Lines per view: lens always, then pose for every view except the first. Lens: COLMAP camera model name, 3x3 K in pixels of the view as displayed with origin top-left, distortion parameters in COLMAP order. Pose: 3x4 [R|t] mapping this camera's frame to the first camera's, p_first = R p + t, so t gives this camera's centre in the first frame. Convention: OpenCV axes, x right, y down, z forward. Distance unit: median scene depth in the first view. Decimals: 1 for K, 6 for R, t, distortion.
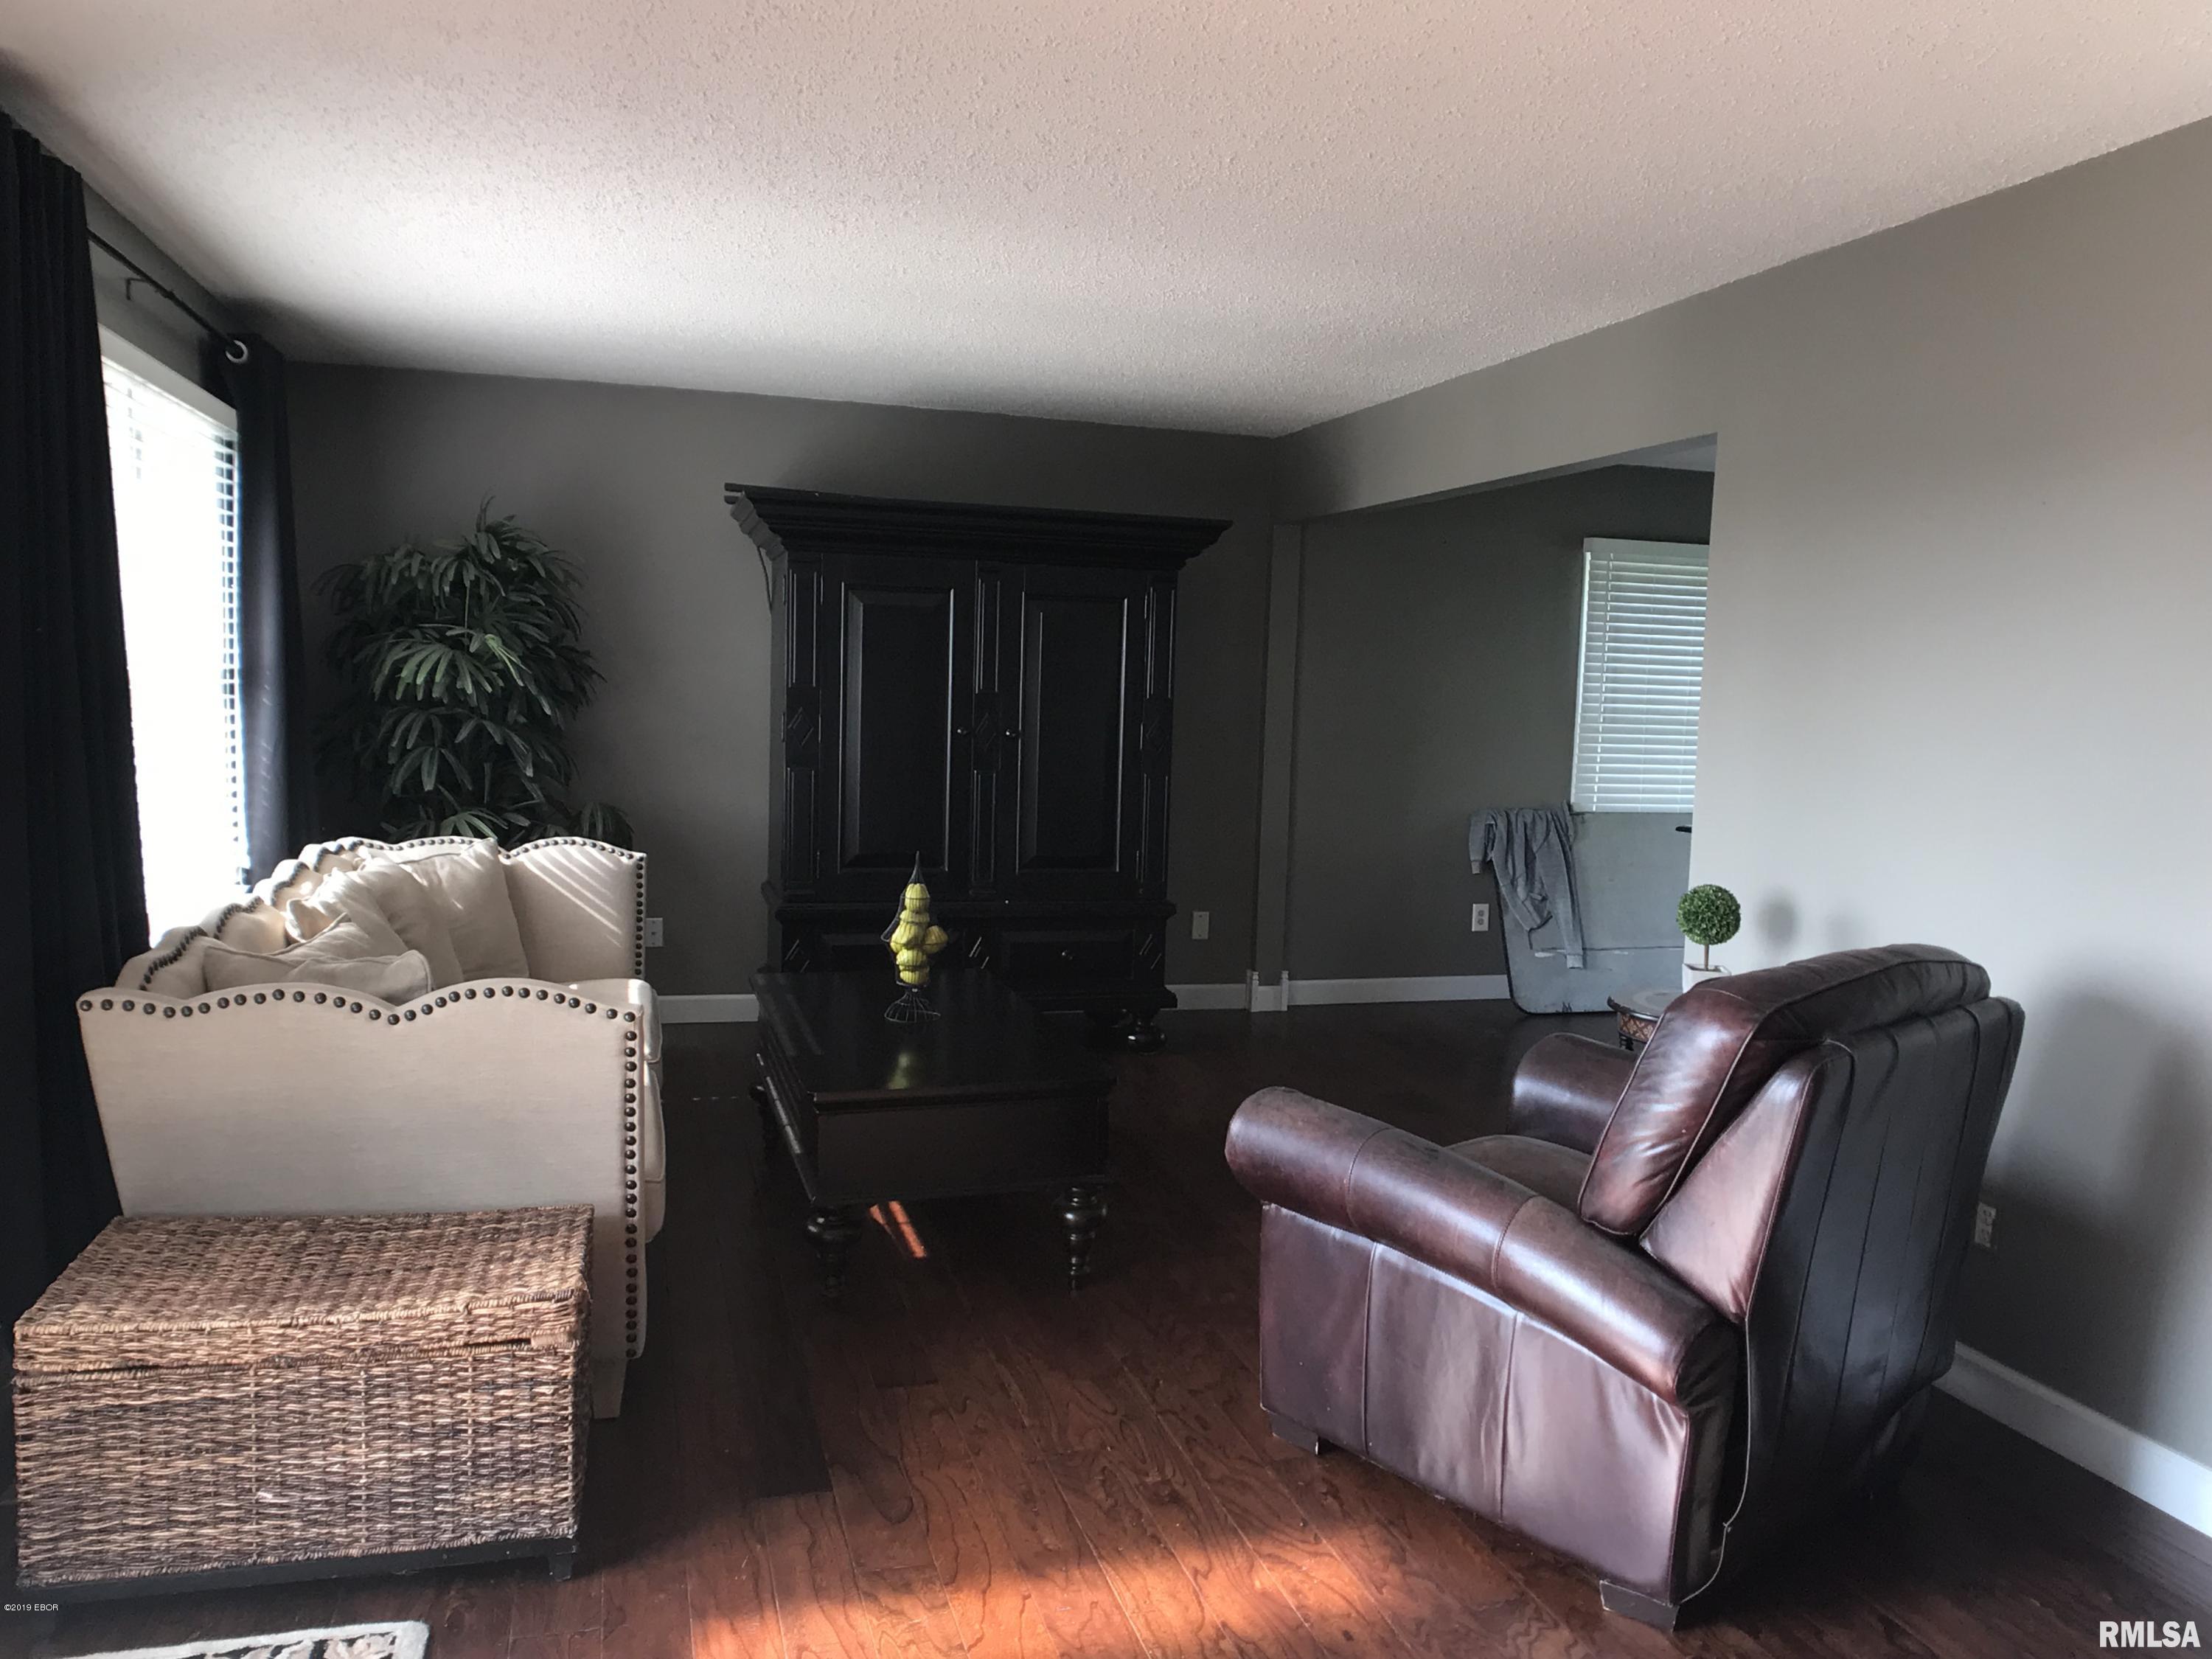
lens RADIAL K [[1585.5, 0, 1106.0], [0, 1585.5, 829.5], [0, 0, 1]] dist [0.005464, 0.001281]
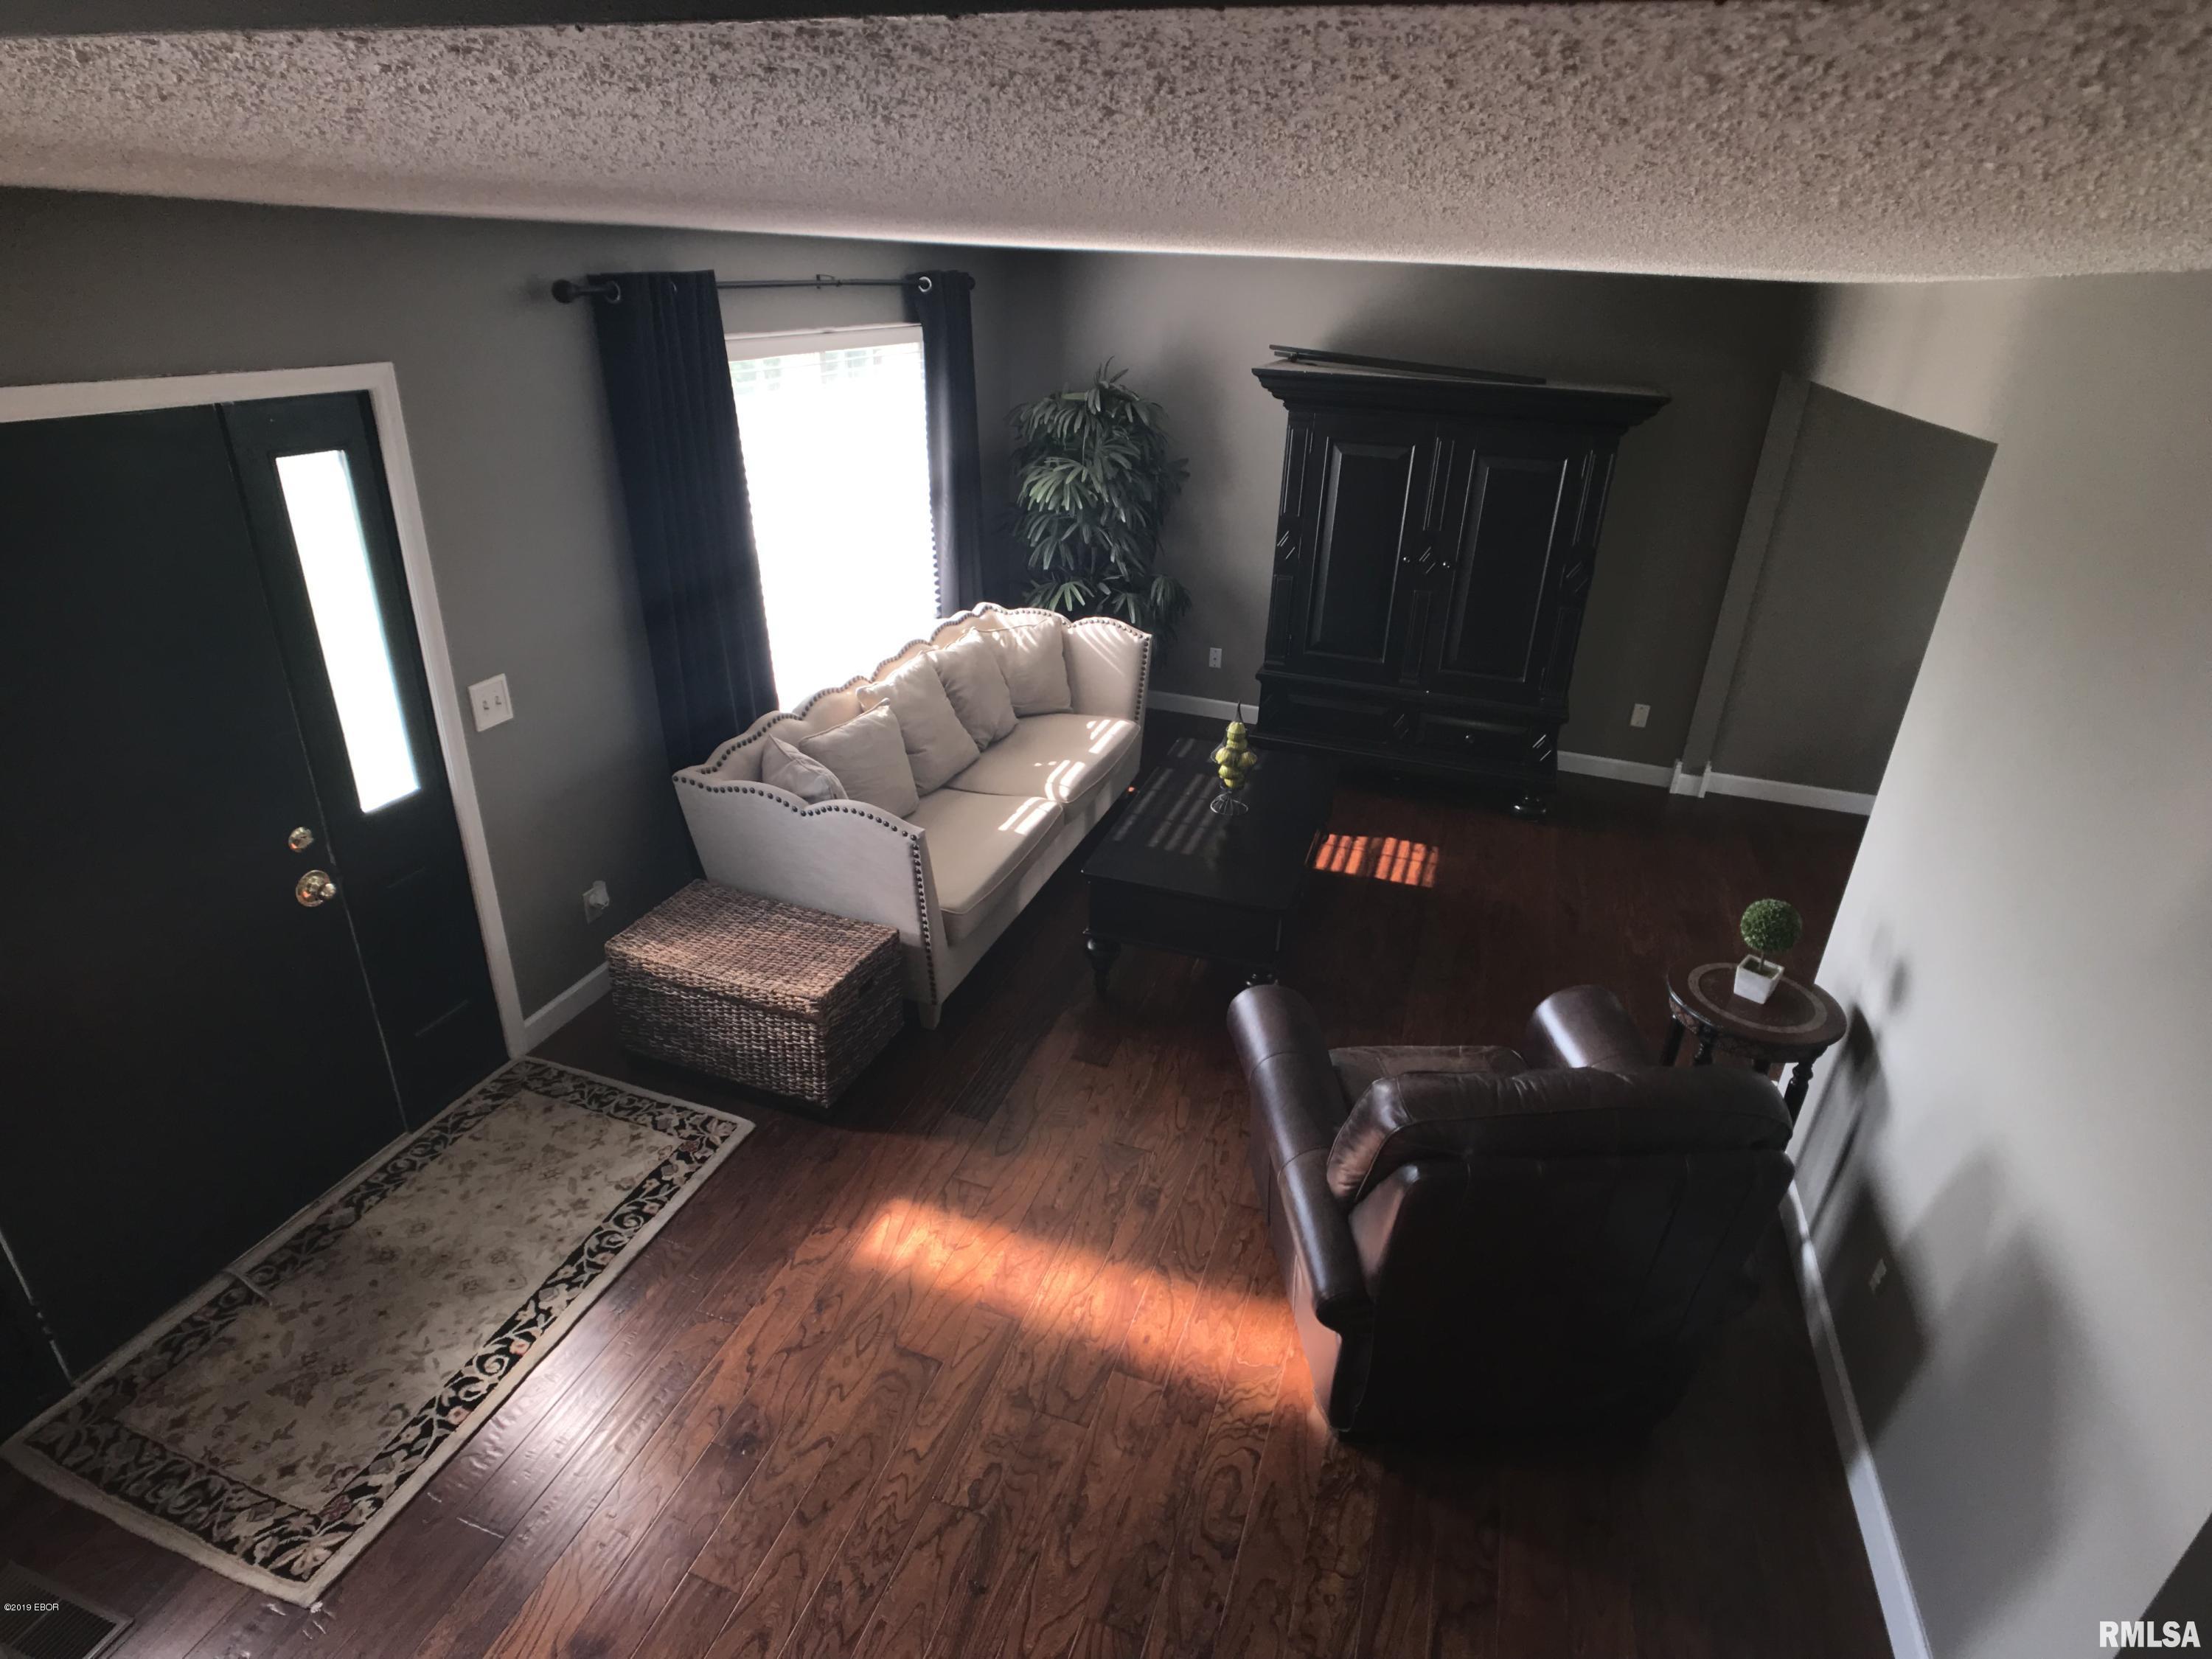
lens RADIAL K [[1167.4, 0, 1106.0], [0, 1167.4, 829.5], [0, 0, 1]] dist [-0.036964, -0.000034]
pose [[0.816378, 0.247769, -0.521668, 0.282899], [-0.065200, 0.937060, 0.343027, -0.181236], [0.573826, -0.246027, 0.781150, 0.072991]]
